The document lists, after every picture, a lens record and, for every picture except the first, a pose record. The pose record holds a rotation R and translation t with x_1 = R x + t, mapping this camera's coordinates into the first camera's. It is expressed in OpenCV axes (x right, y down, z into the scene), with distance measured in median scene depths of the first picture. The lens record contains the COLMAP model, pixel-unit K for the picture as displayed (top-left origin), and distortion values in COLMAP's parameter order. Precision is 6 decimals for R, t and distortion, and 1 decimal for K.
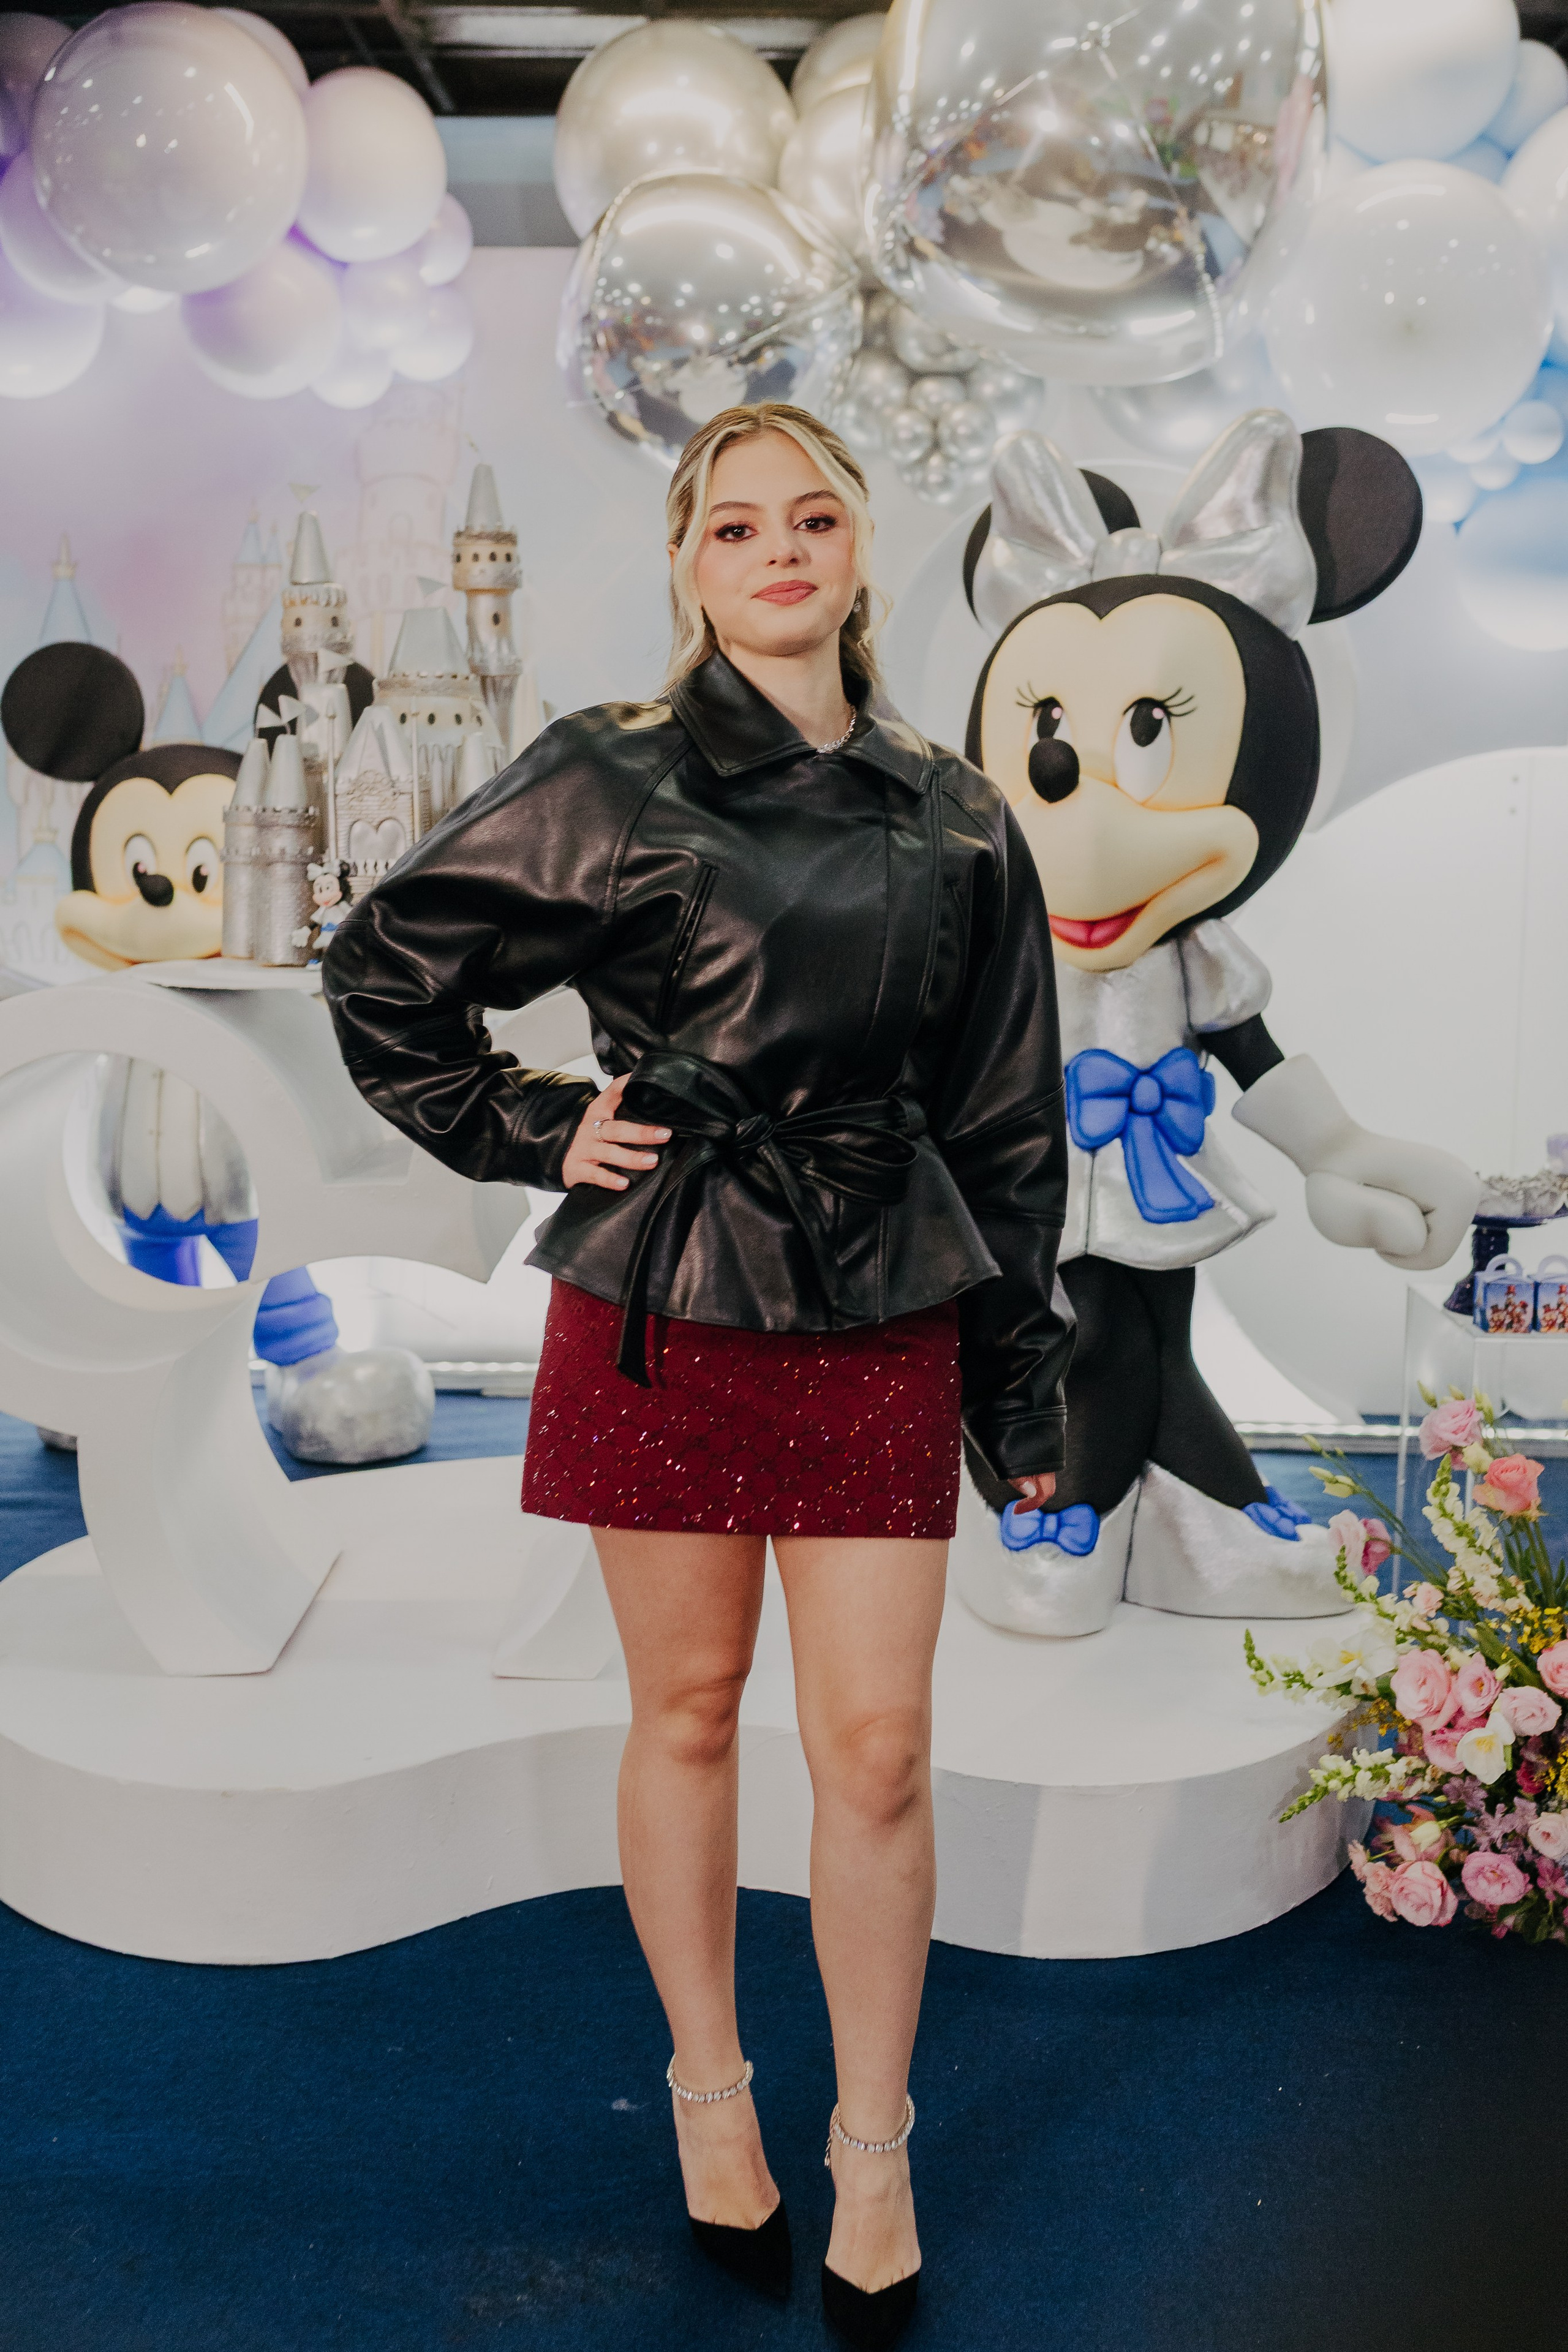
lens RADIAL K [[2322.4, 0, 782.2], [0, 2322.4, 1115.8], [0, 0, 1]] dist [-0.001037, 0.001076]
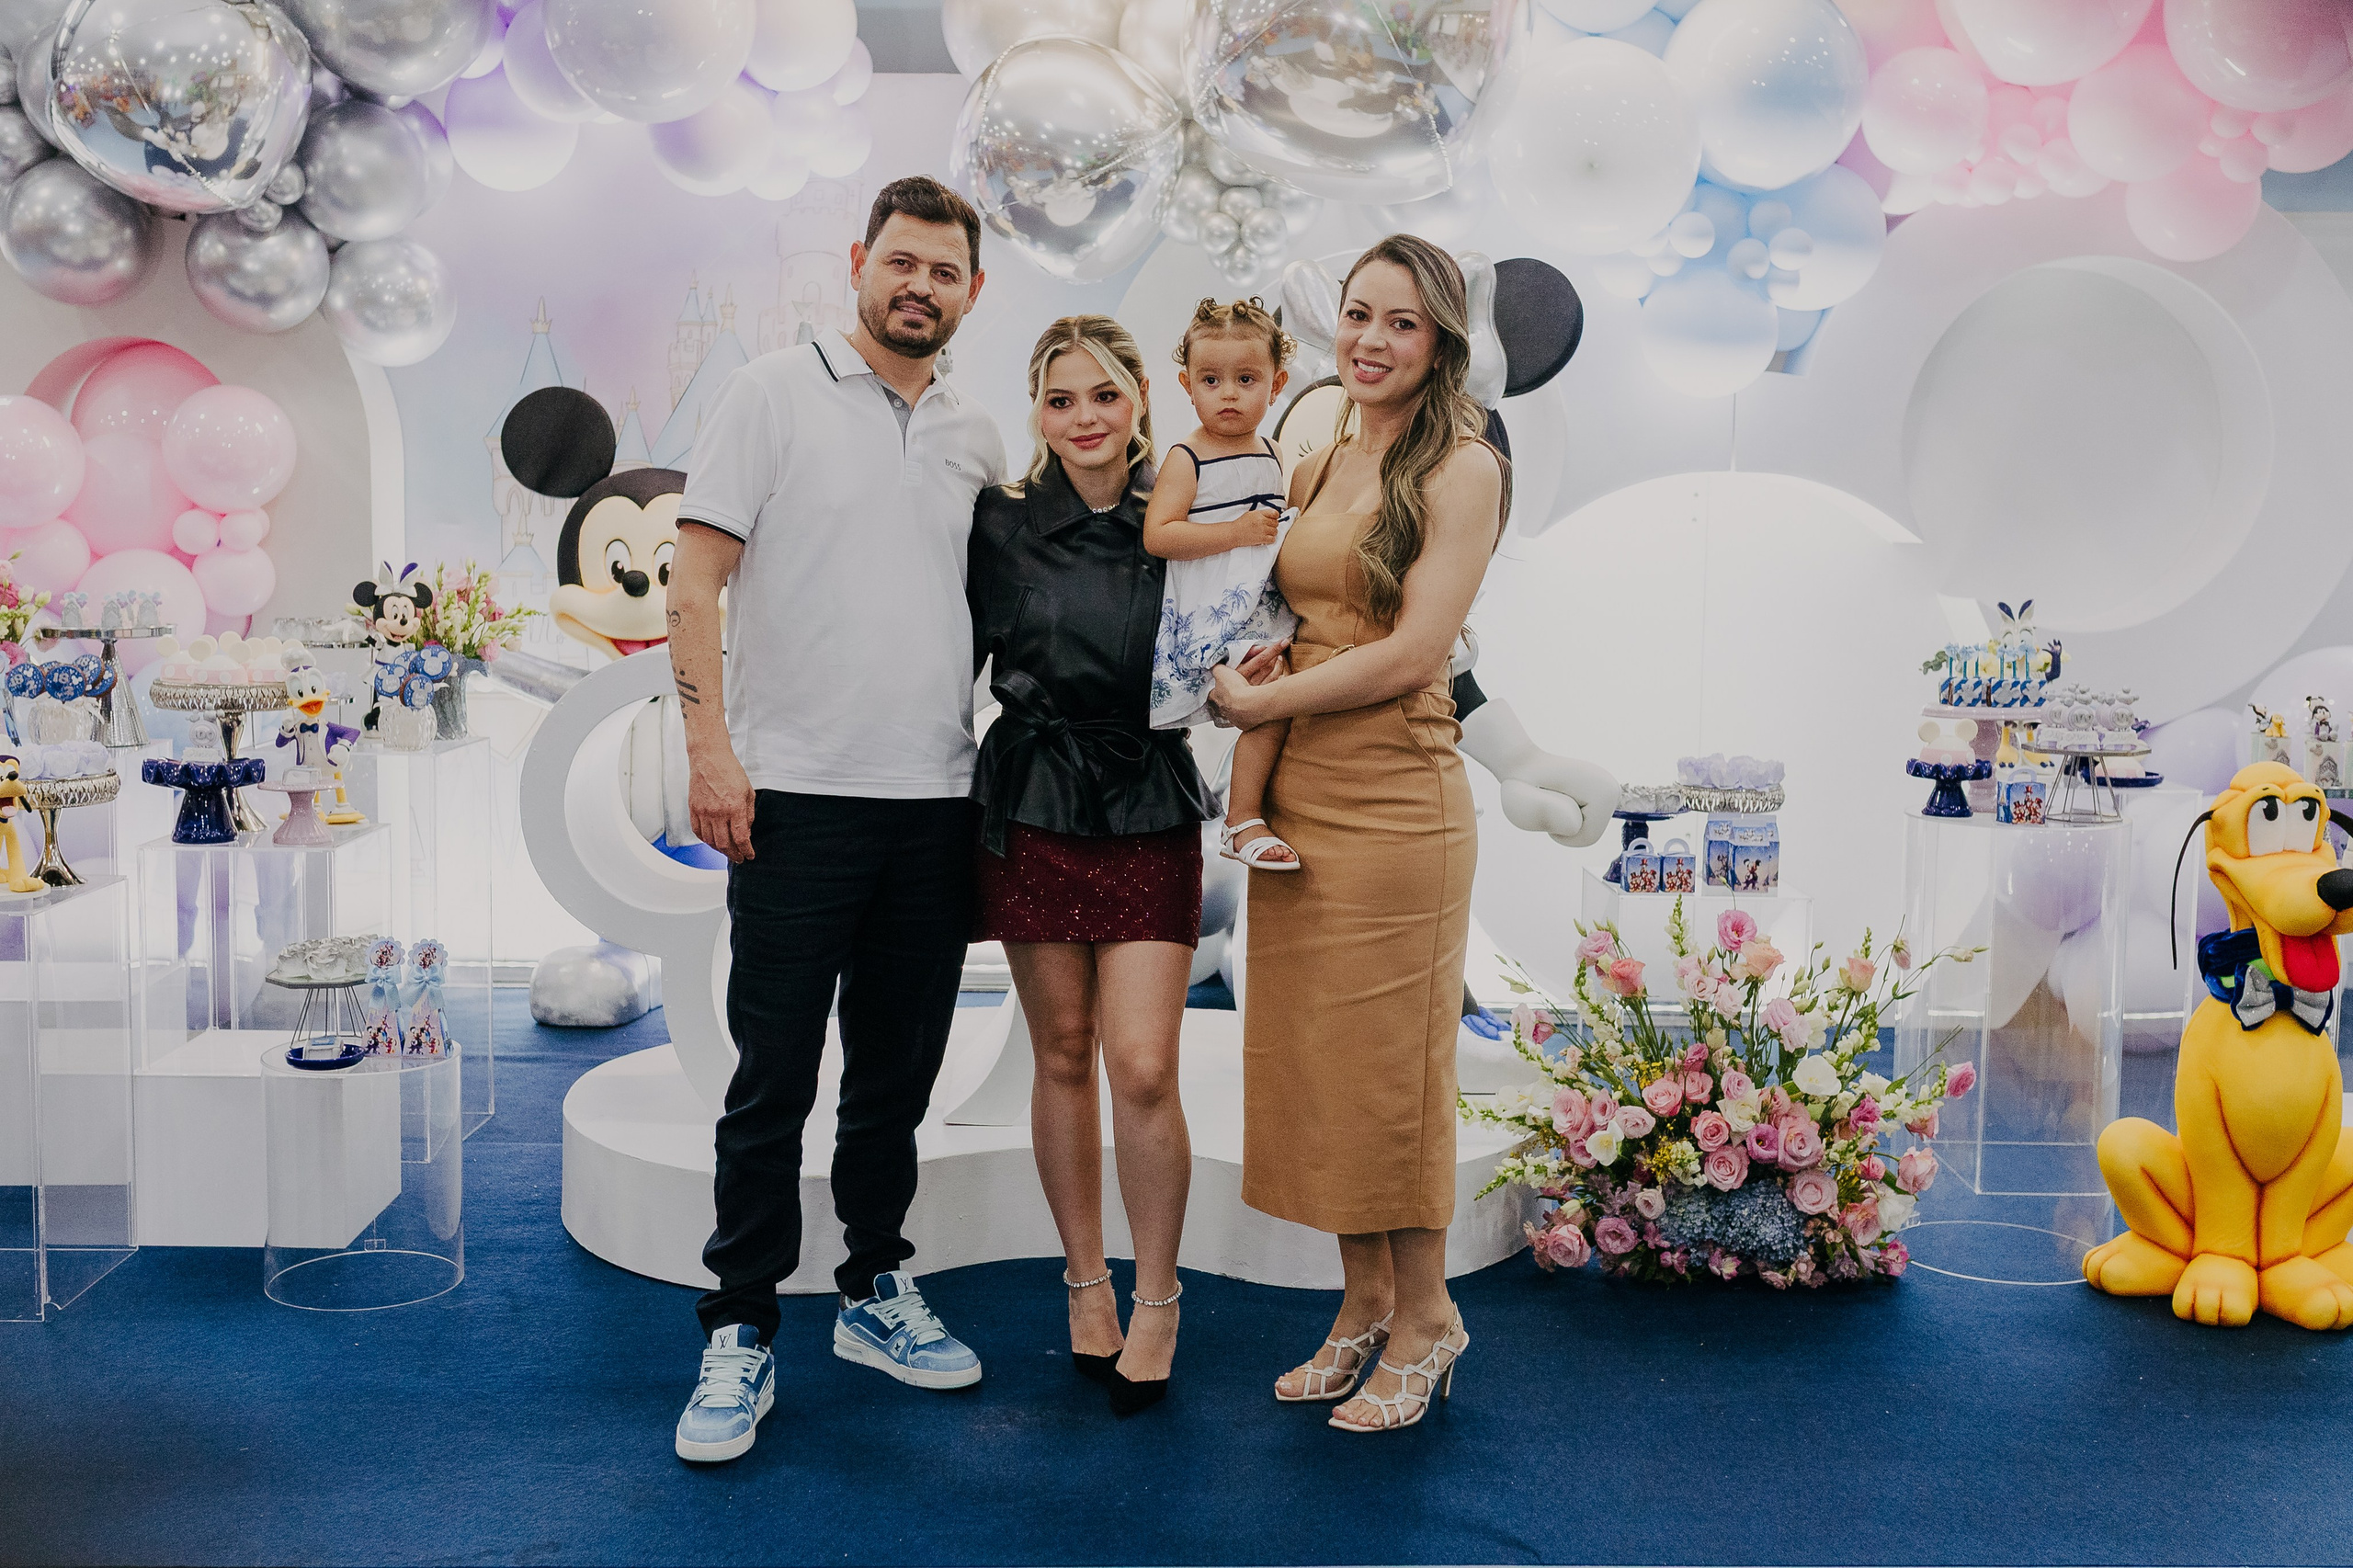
lens RADIAL K [[2382.6, 0, 1143.5], [0, 2382.6, 734.1], [0, 0, 1]] dist [0.003914, 0.000284]
pose [[0.999625, -0.003365, 0.027175, -0.029280], [0.004166, 0.999557, -0.029482, 0.031020], [-0.027064, 0.029585, 0.999196, -0.381274]]
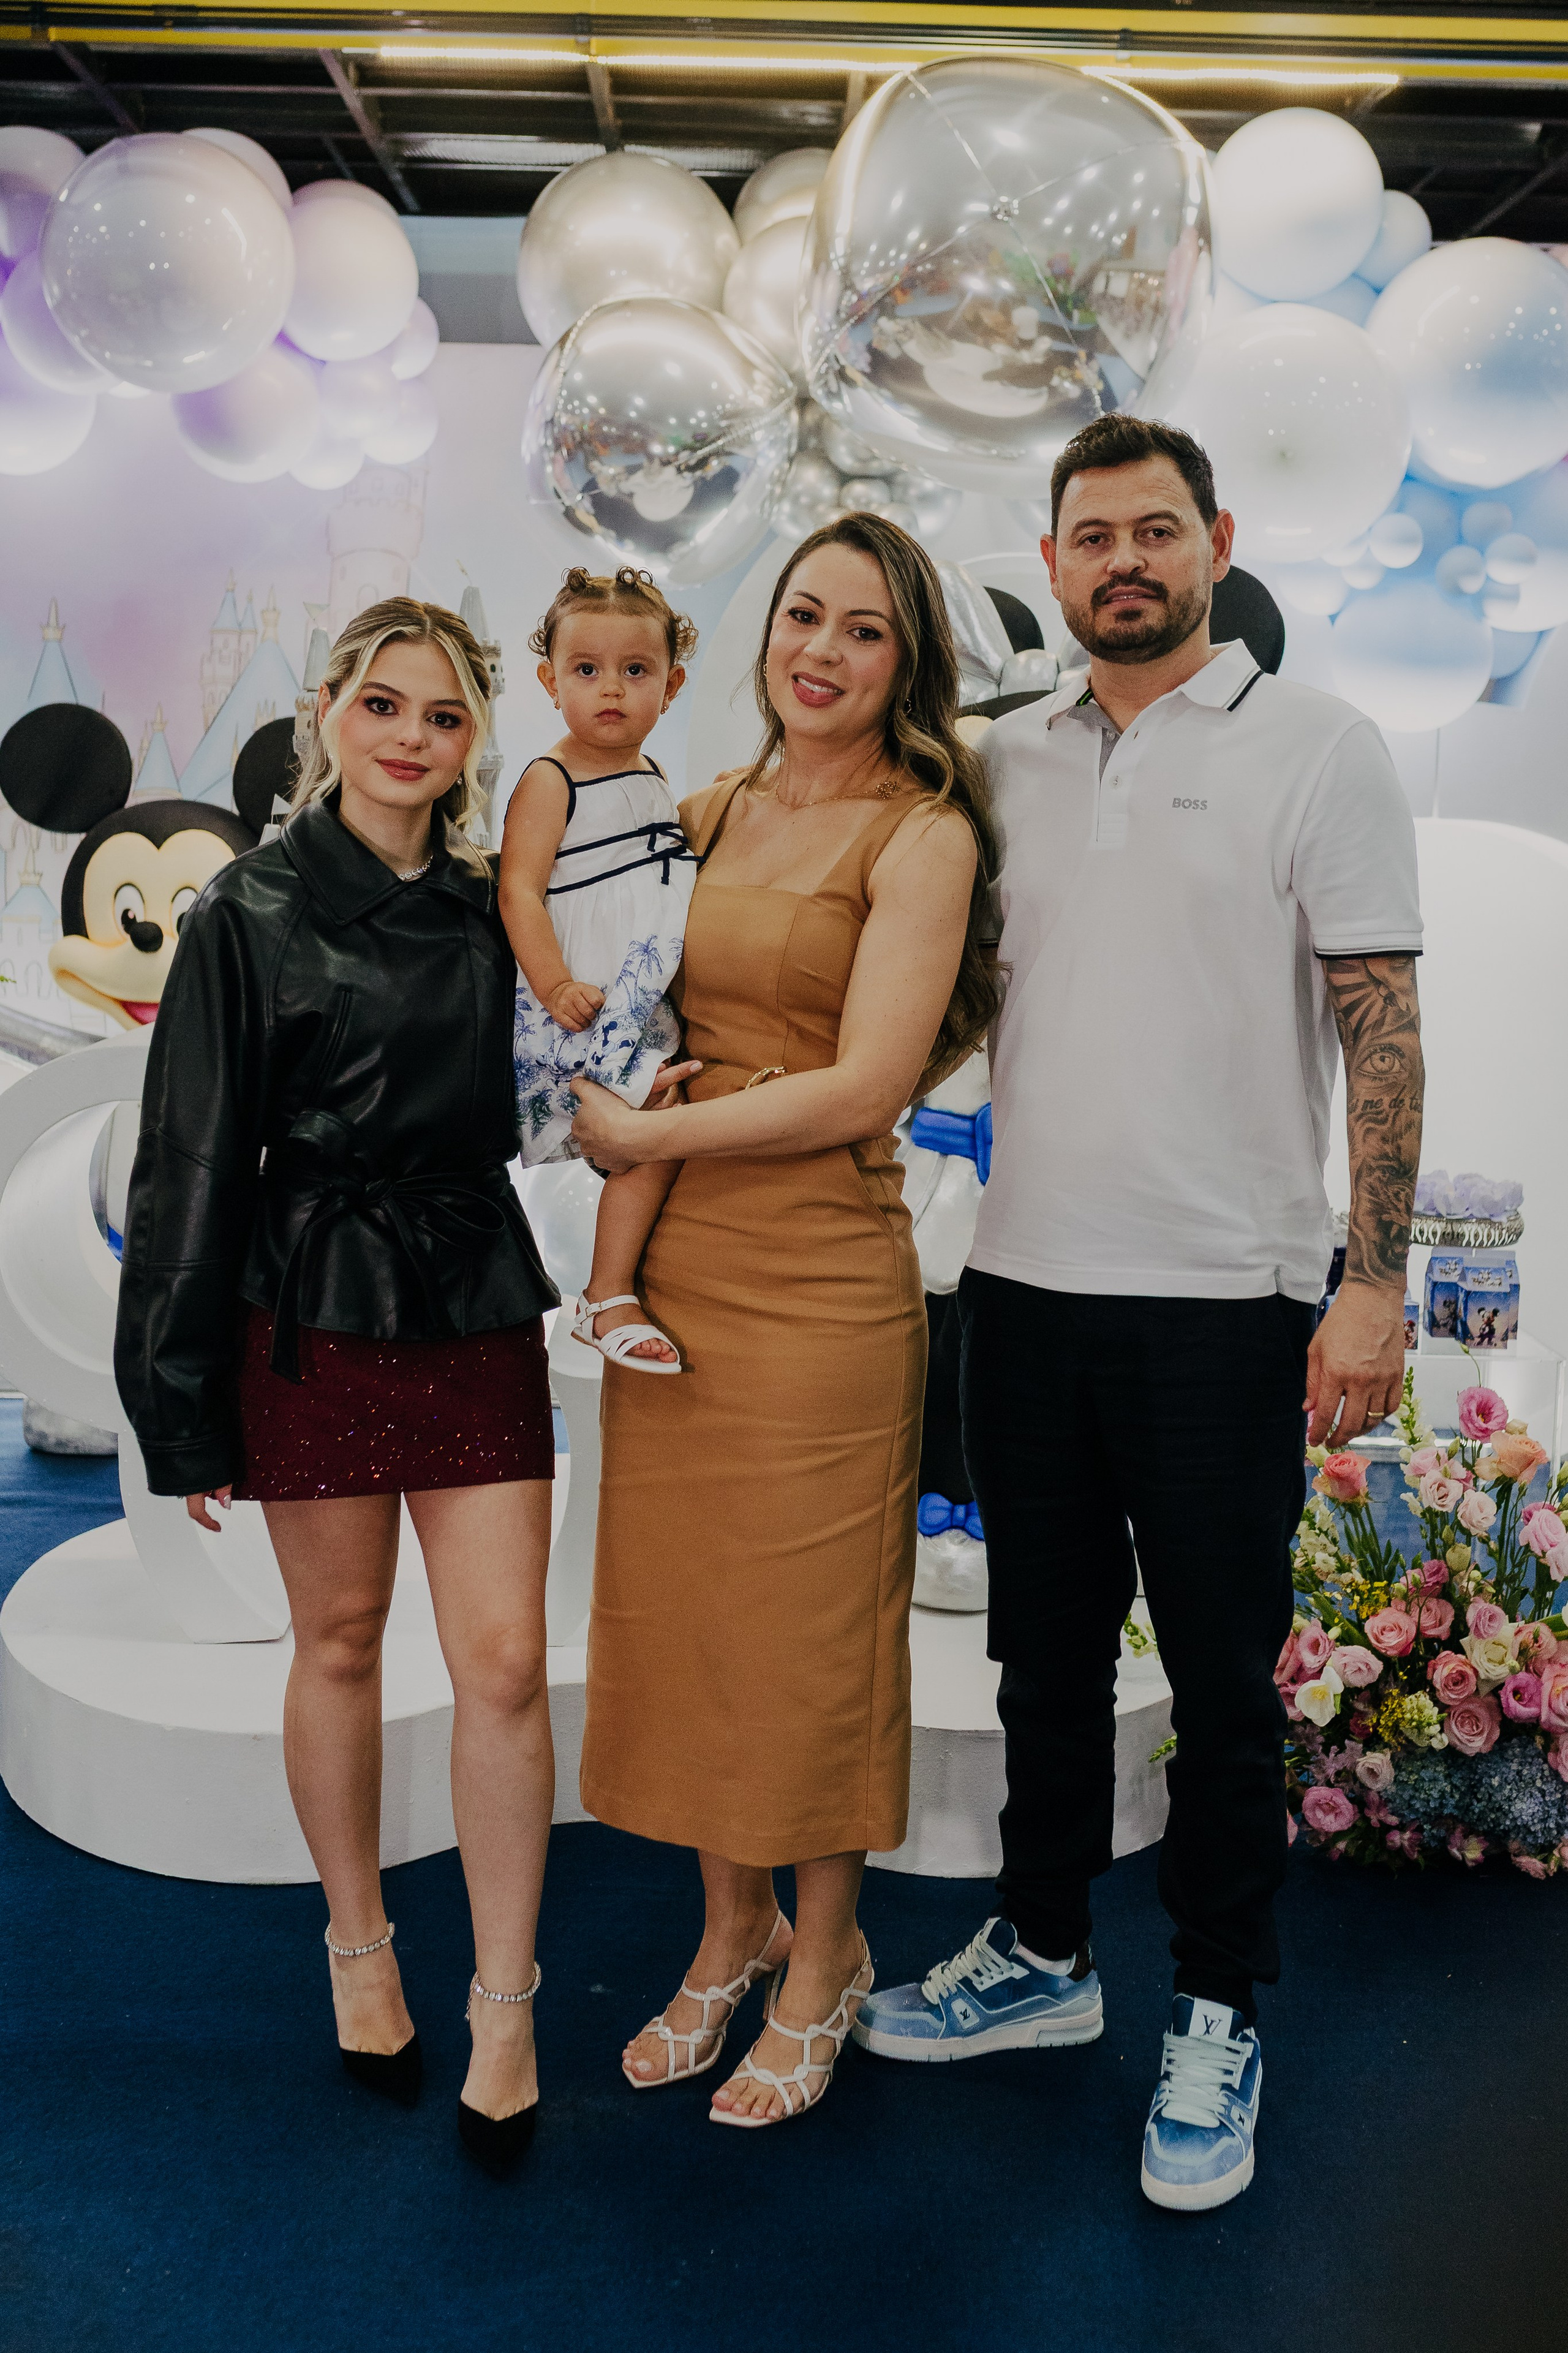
lens RADIAL K [[2382.4, 0, 781.8], [0, 2382.4, 1063.5], [0, 0, 1]] dist [0.003914, 0.000284]
pose [[0.999366, 0.007152, 0.034872, -0.012298], [-0.006284, 0.999669, -0.024946, -0.013864], [-0.035038, 0.024711, 0.999080, -0.148324]]
